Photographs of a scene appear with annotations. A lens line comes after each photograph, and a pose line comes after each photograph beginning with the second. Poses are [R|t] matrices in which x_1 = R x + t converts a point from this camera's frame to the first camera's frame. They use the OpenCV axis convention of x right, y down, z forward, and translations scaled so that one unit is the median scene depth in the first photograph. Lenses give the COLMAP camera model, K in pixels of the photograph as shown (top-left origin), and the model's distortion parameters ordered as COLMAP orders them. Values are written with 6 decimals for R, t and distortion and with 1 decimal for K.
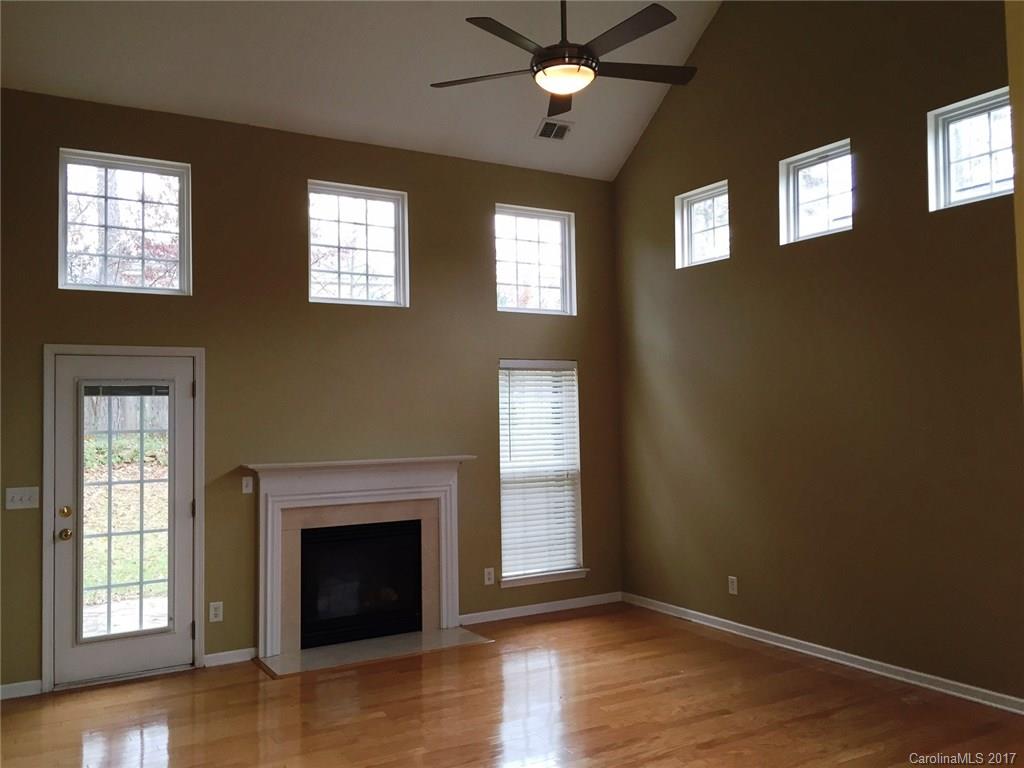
lens RADIAL K [[885.7, 0, 509.9], [0, 885.7, 381.0], [0, 0, 1]] dist [0.074699, -0.010446]
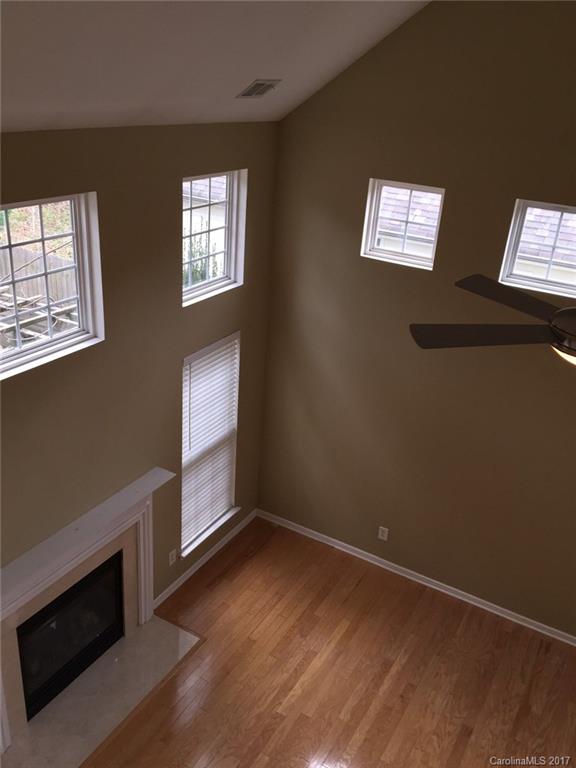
lens RADIAL K [[672.6, 0, 288.8], [0, 672.6, 385.1], [0, 0, 1]] dist [-0.003315, -0.002102]
pose [[0.864462, -0.137945, 0.483401, -0.269395], [-0.104748, 0.891075, 0.441602, -0.333882], [-0.491663, -0.432384, 0.755851, 0.450462]]
